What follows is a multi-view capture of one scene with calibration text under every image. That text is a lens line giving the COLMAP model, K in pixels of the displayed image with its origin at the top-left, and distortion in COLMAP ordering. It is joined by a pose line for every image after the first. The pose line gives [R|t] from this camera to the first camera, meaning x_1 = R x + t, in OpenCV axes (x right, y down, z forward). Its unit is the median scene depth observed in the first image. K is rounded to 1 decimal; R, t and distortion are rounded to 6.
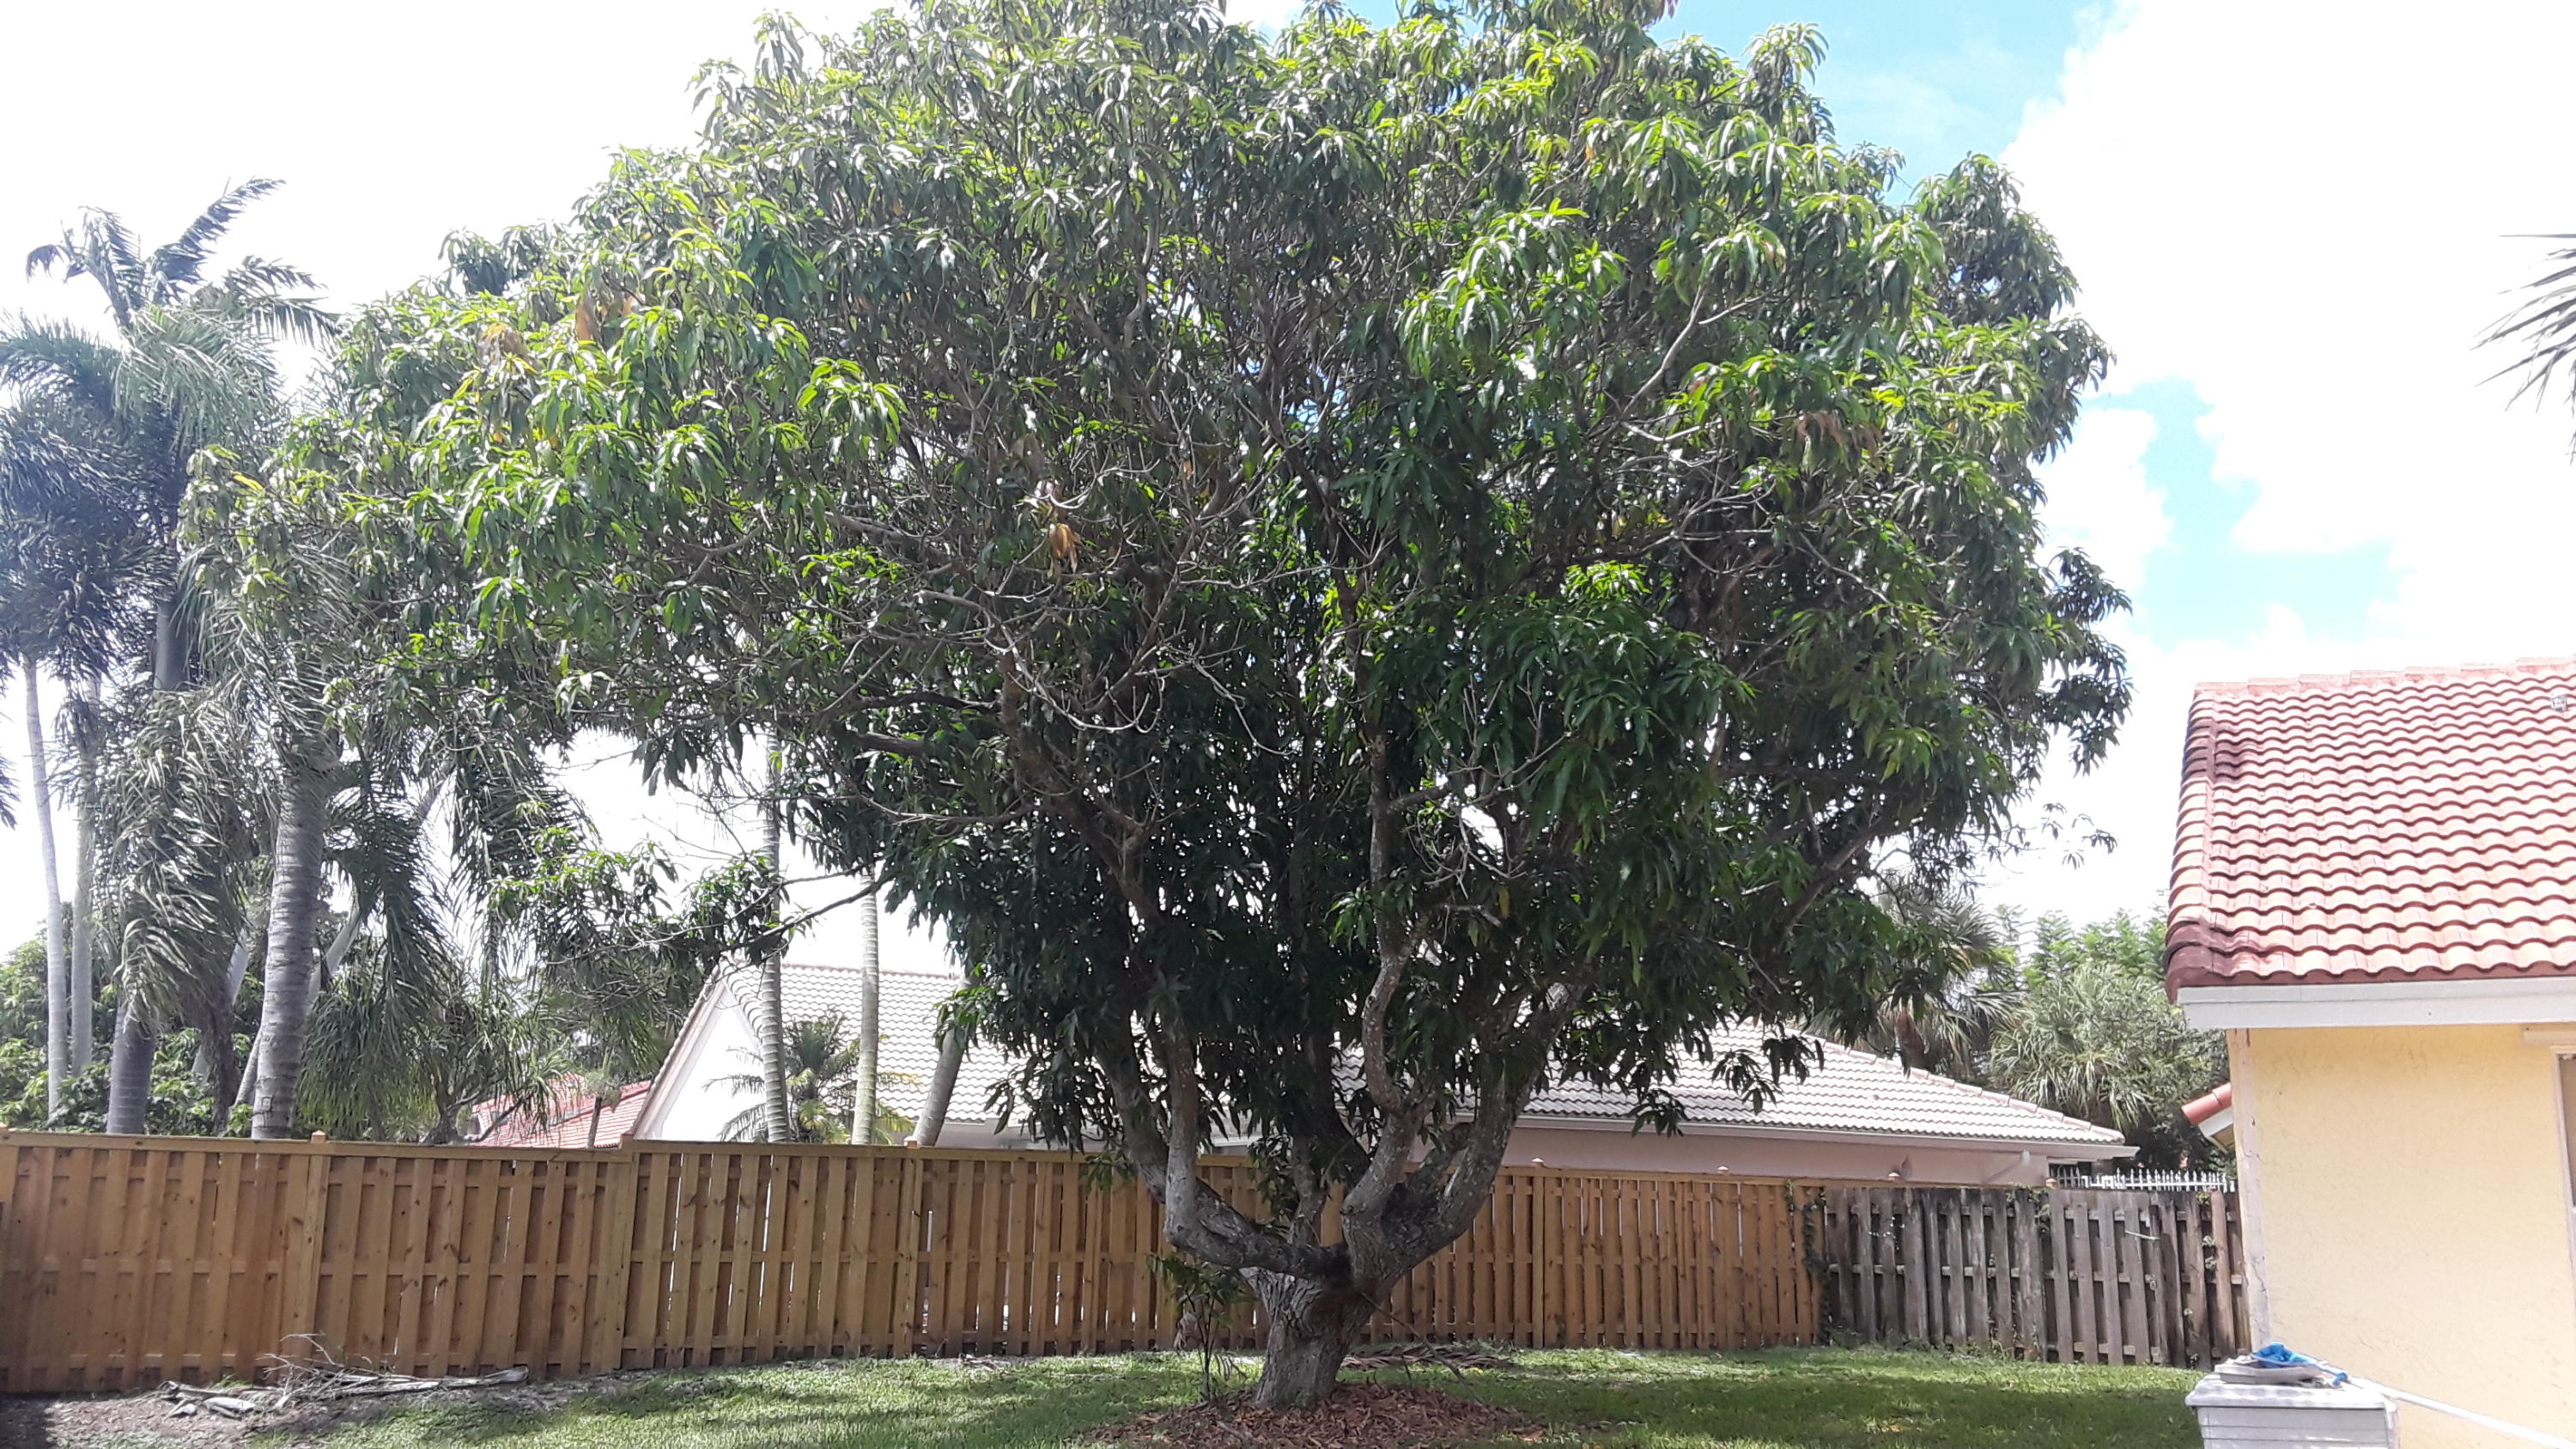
lens RADIAL K [[1999.4, 0, 1293.1], [0, 1999.4, 728.8], [0, 0, 1]] dist [0.033214, -0.104716]
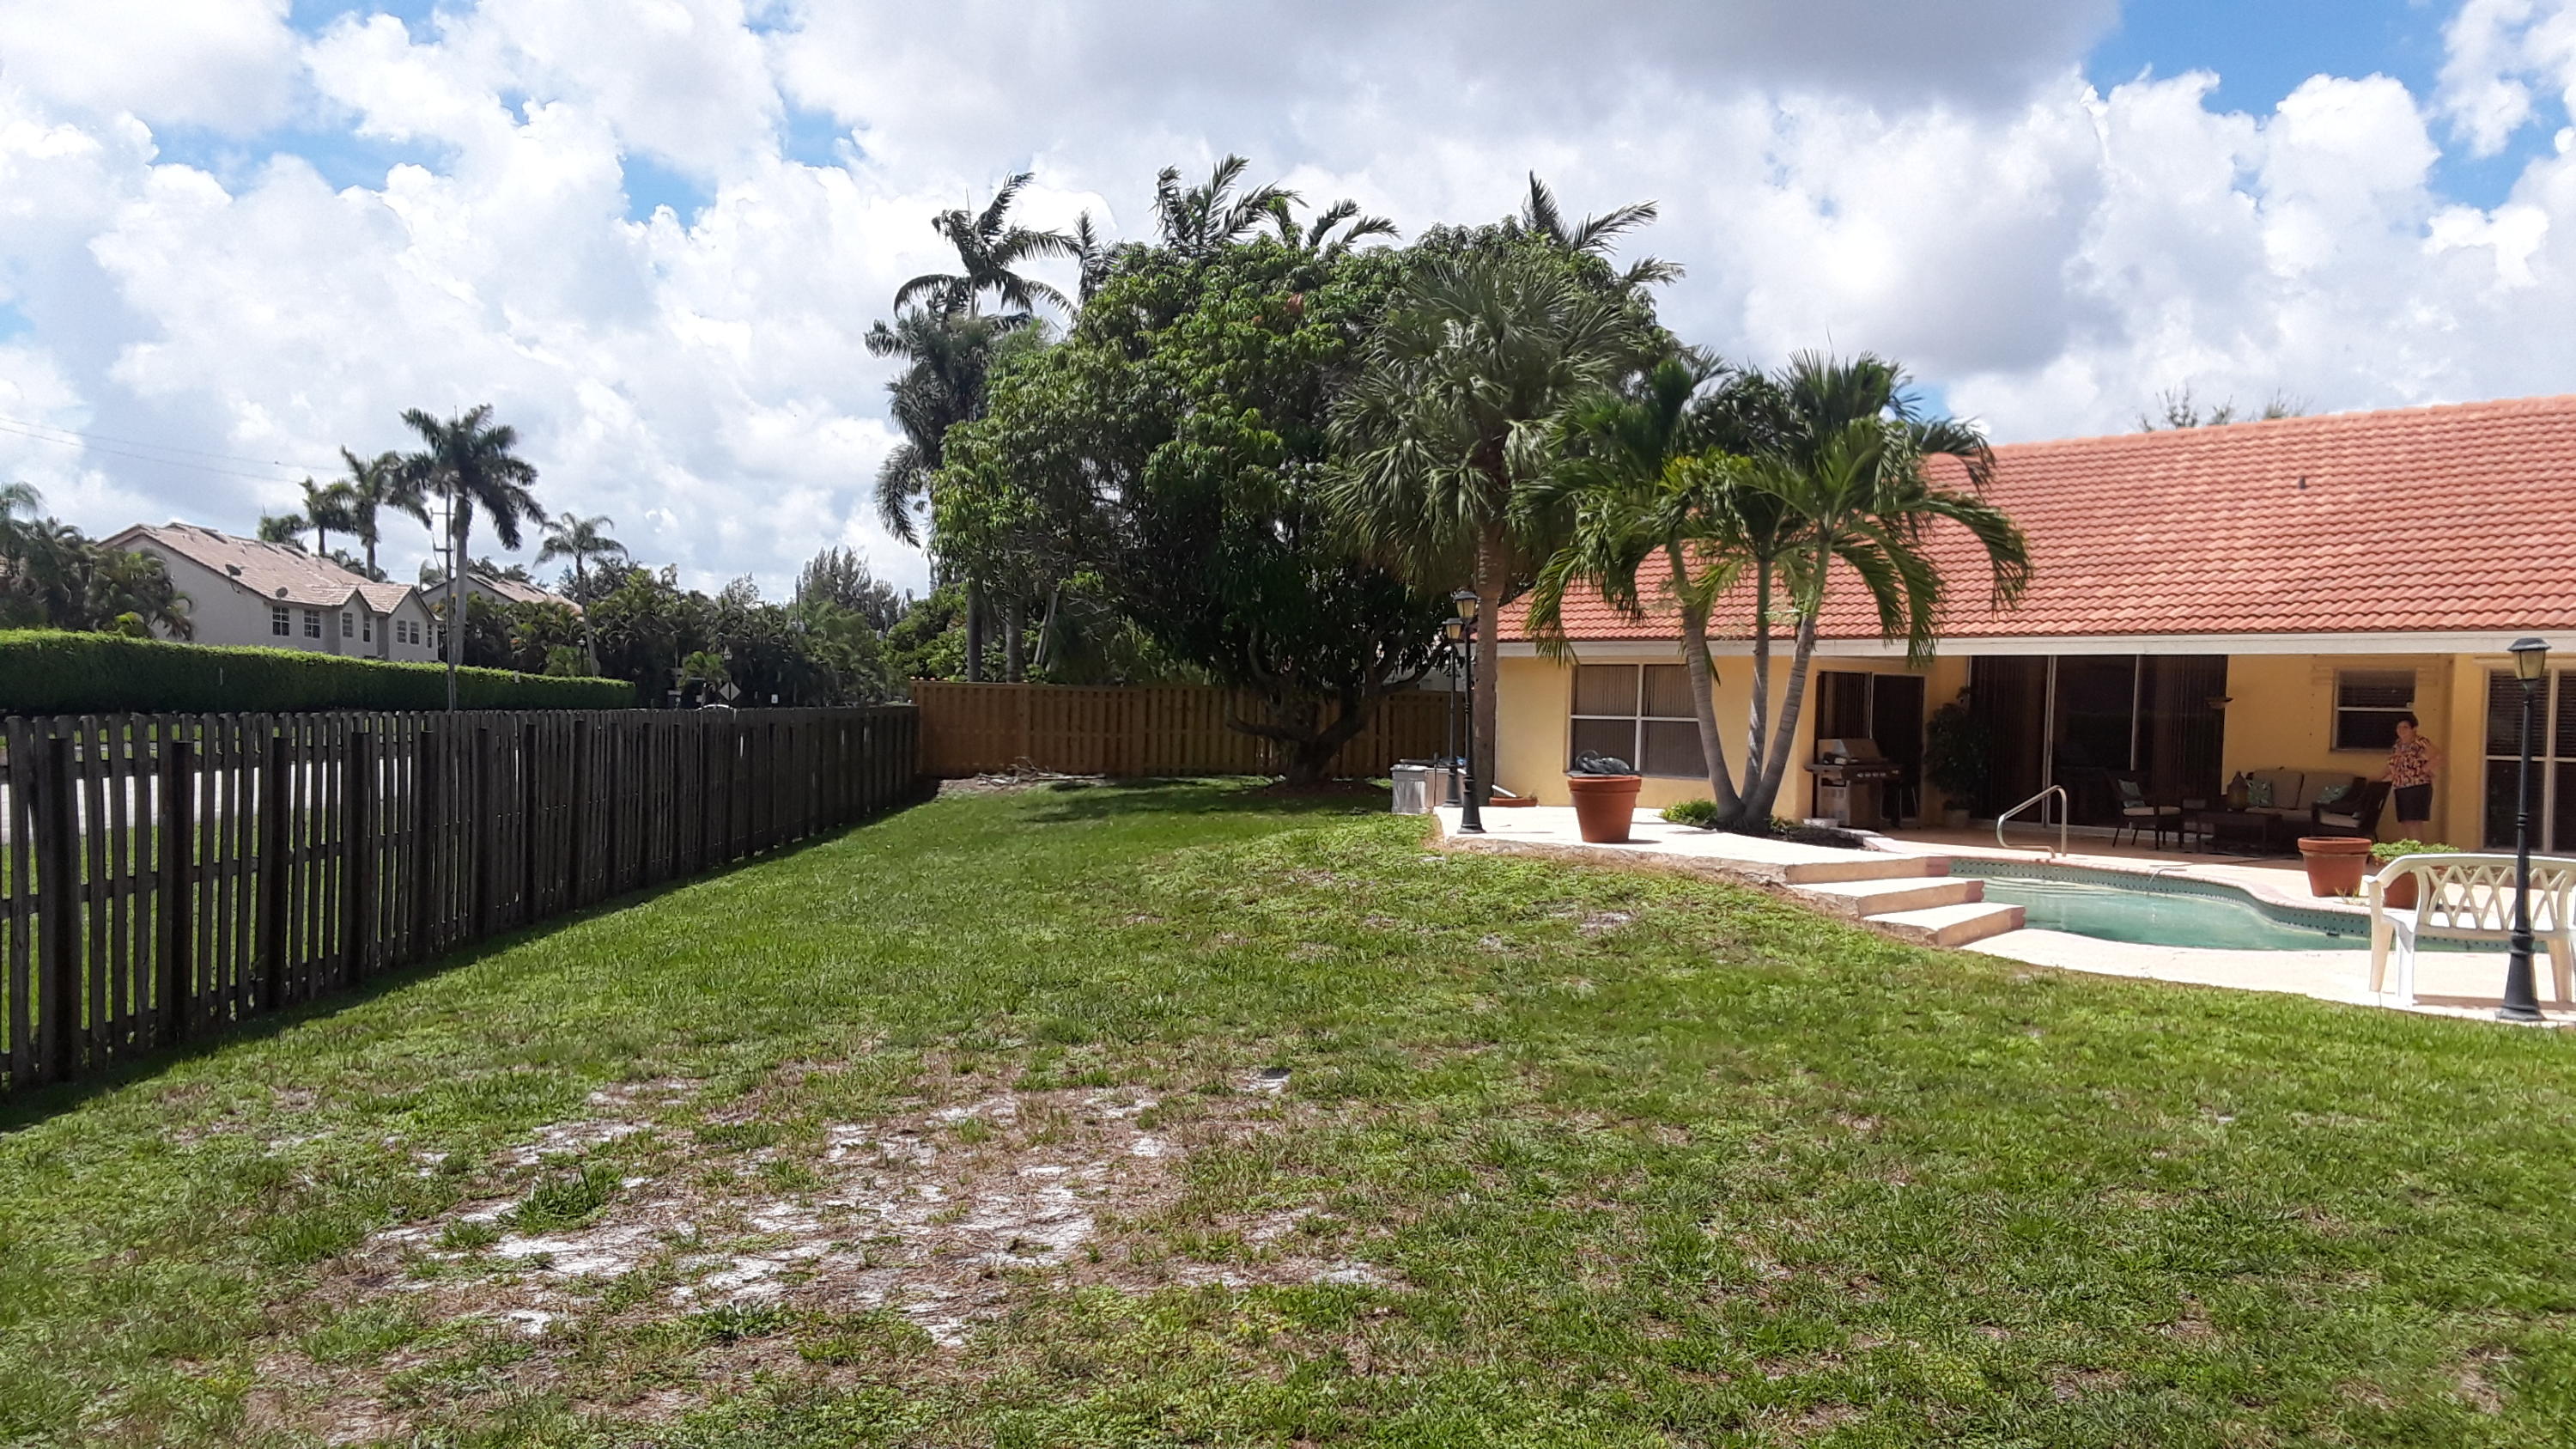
lens RADIAL K [[1999.4, 0, 1259.7], [0, 1999.4, 751.1], [0, 0, 1]] dist [0.033214, -0.104716]
pose [[0.884076, 0.015789, -0.467076, 0.894754], [0.092018, 0.973984, 0.207095, -0.195093], [0.458194, -0.226067, 0.859623, -0.989431]]
